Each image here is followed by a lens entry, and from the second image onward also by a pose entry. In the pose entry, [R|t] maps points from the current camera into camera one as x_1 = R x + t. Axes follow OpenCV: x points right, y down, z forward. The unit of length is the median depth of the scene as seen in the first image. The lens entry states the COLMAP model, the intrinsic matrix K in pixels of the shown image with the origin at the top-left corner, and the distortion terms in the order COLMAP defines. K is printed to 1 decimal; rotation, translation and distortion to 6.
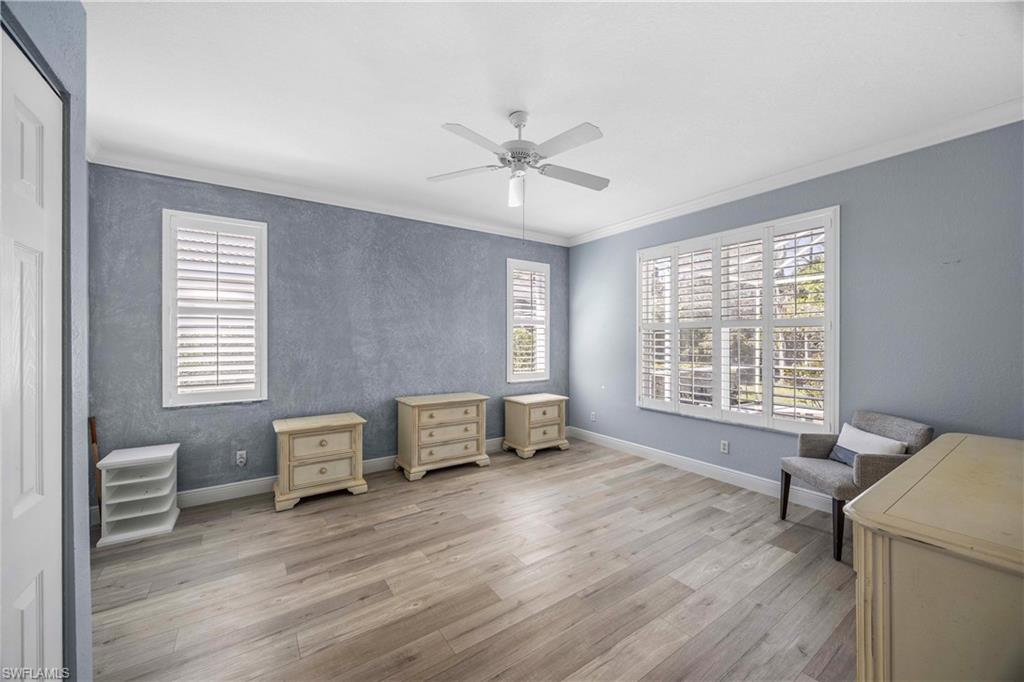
lens RADIAL K [[388.3, 0, 514.9], [0, 388.3, 341.5], [0, 0, 1]] dist [-0.003602, -0.000404]
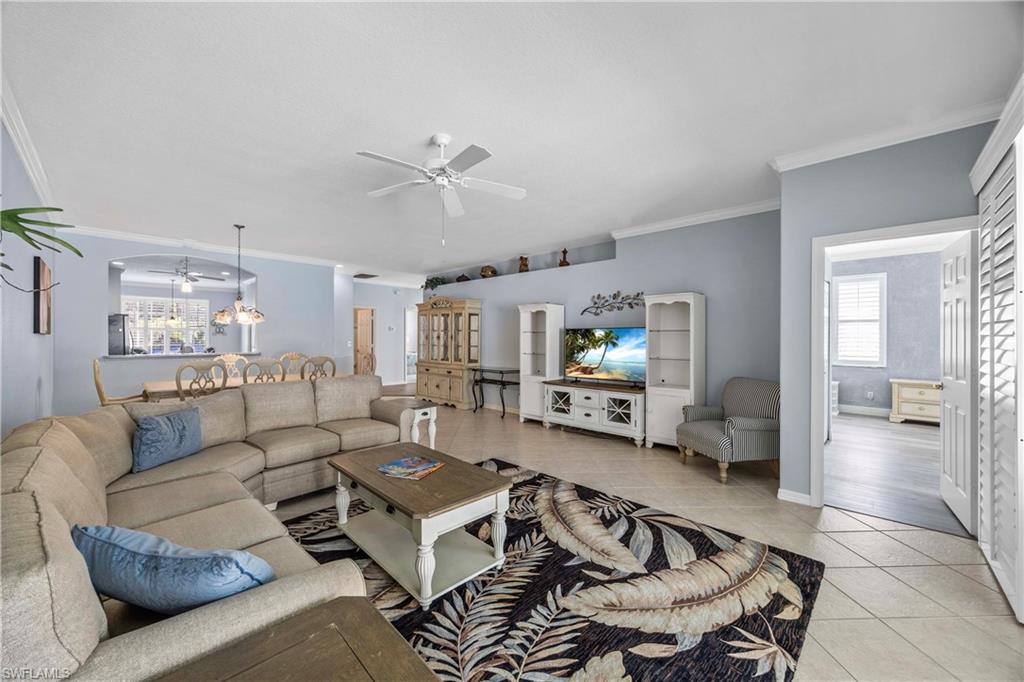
lens RADIAL K [[388.3, 0, 508.1], [0, 388.3, 338.0], [0, 0, 1]] dist [-0.003602, -0.000404]
pose [[0.198388, 0.004874, -0.980111, 0.840263], [-0.006037, 0.999975, 0.003751, 0.015691], [0.980105, 0.005173, 0.198413, -1.176324]]
